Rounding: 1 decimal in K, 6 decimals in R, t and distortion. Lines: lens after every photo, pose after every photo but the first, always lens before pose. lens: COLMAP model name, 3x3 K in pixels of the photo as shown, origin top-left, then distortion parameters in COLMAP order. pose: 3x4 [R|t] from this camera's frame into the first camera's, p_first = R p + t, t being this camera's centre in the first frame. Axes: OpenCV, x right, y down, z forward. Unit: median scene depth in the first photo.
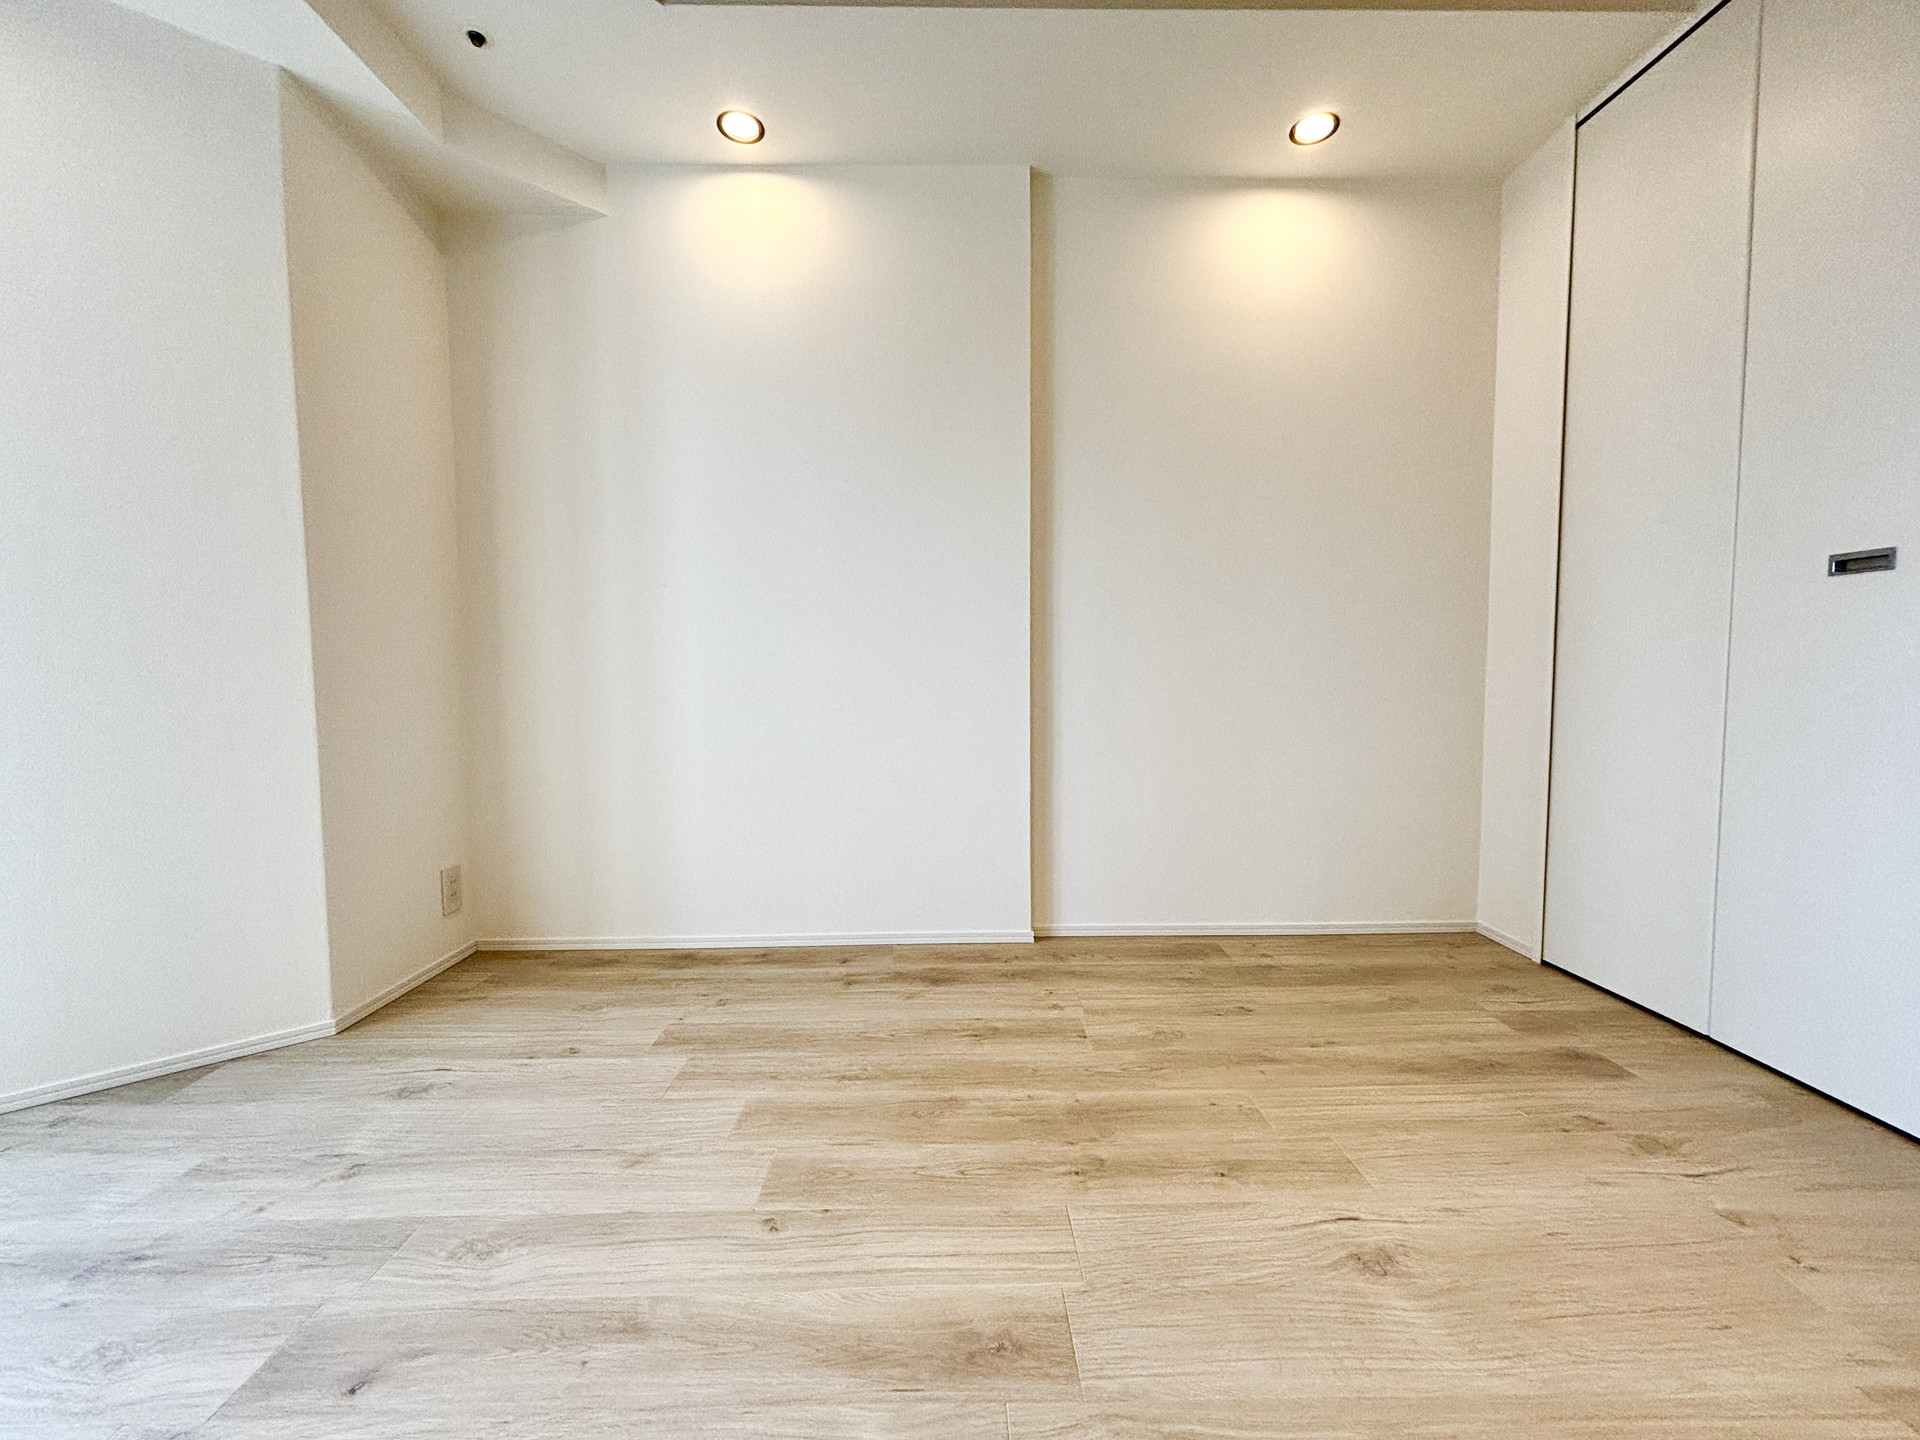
lens RADIAL K [[779.0, 0, 957.6], [0, 779.0, 722.2], [0, 0, 1]] dist [0.000744, -0.000732]
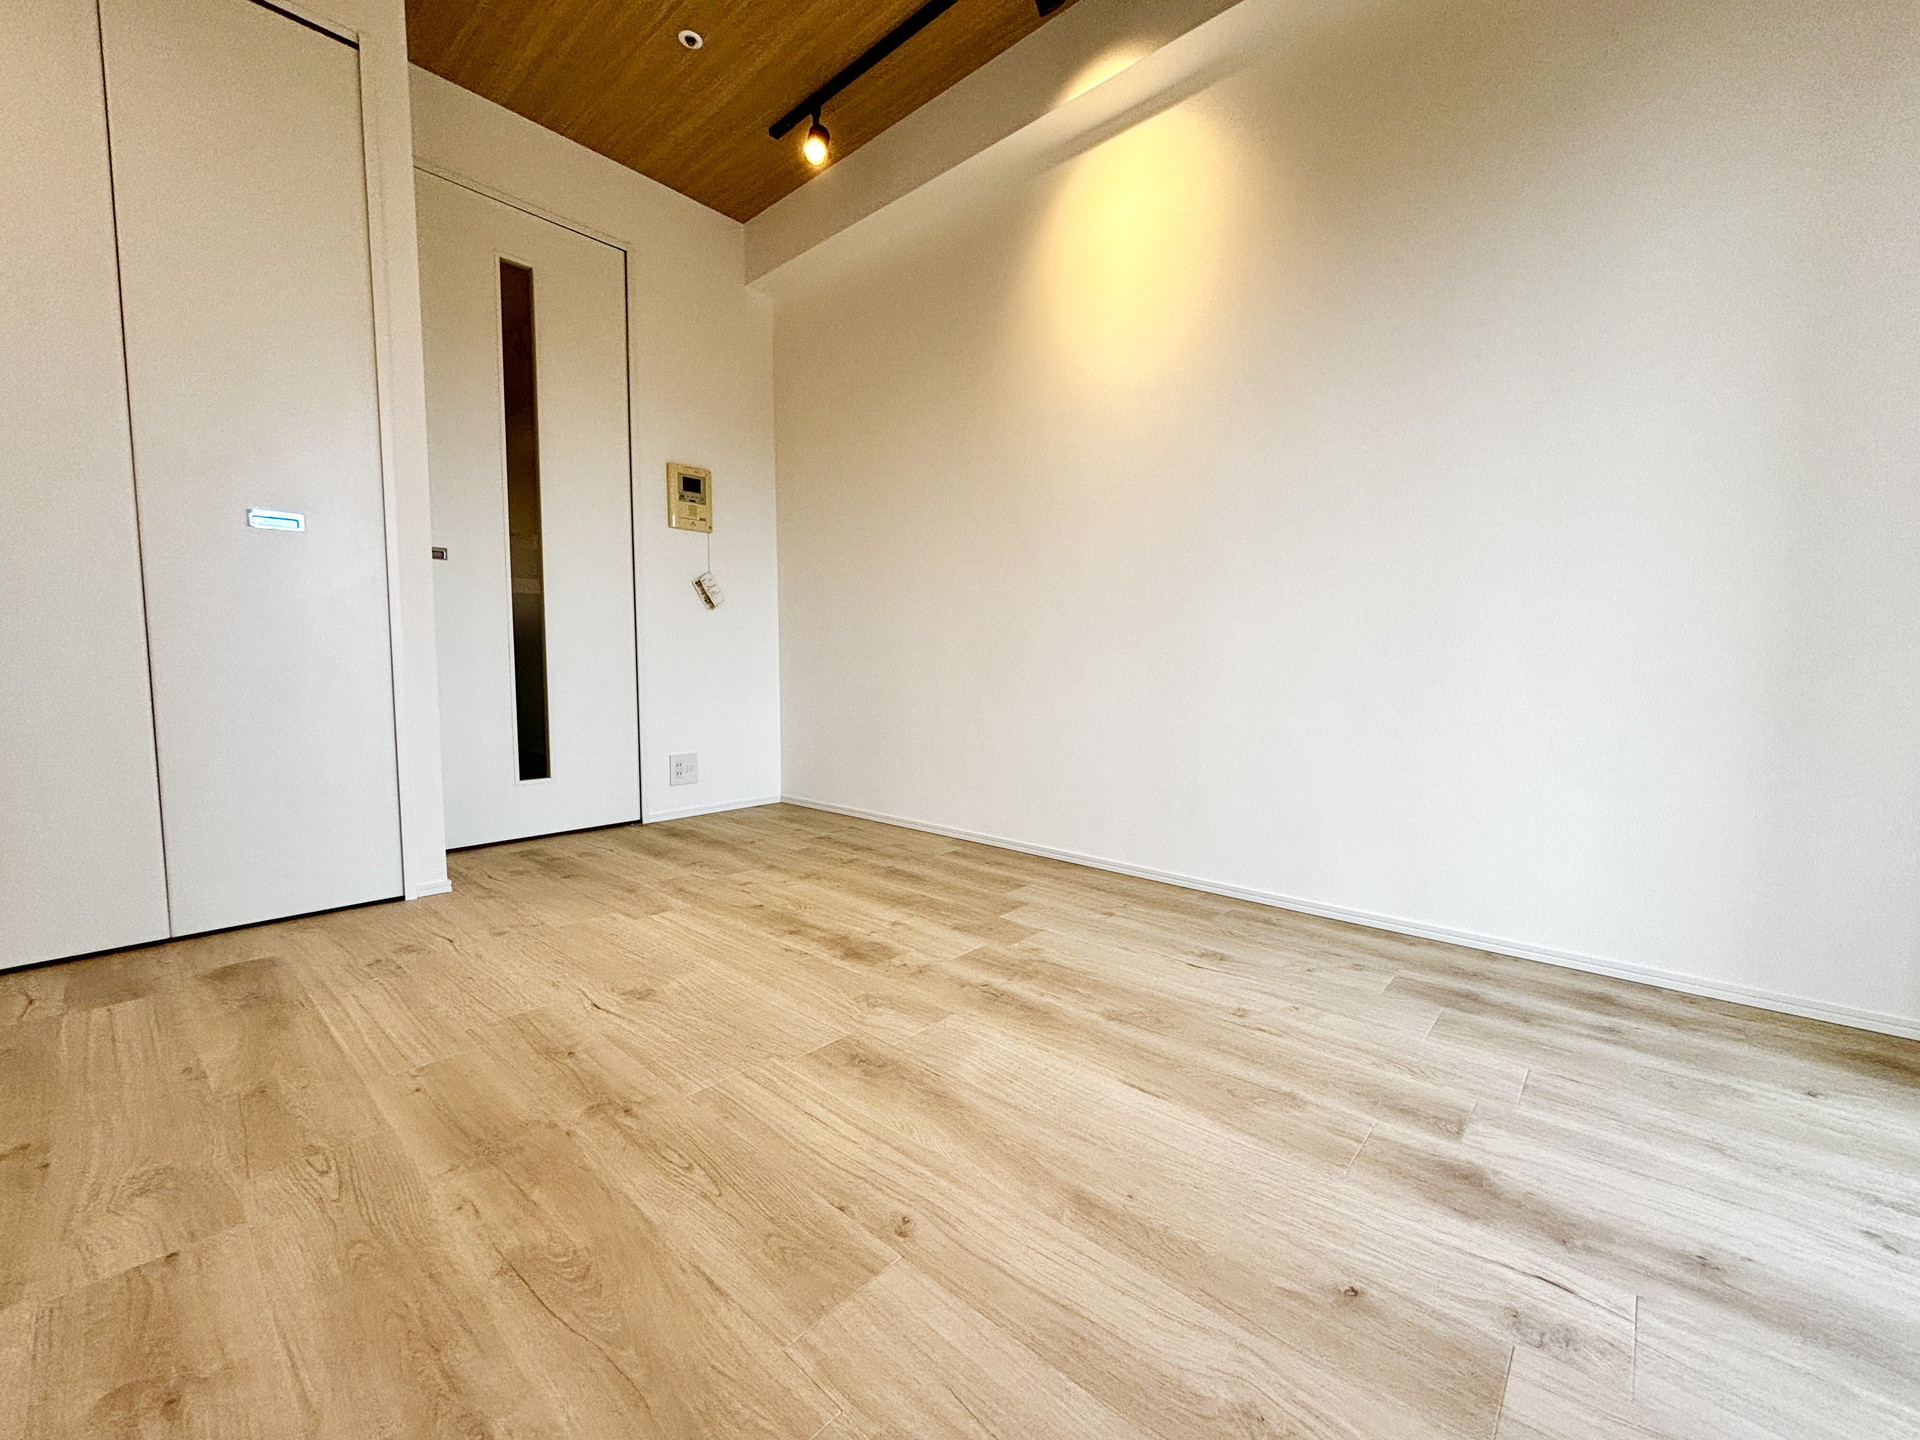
lens RADIAL K [[779.0, 0, 957.6], [0, 779.0, 722.2], [0, 0, 1]] dist [0.000744, -0.000732]
pose [[-0.732259, -0.050623, 0.679142, -0.630732], [0.044222, 0.991594, 0.121593, 0.032657], [-0.679589, 0.119071, -0.723865, 1.174515]]
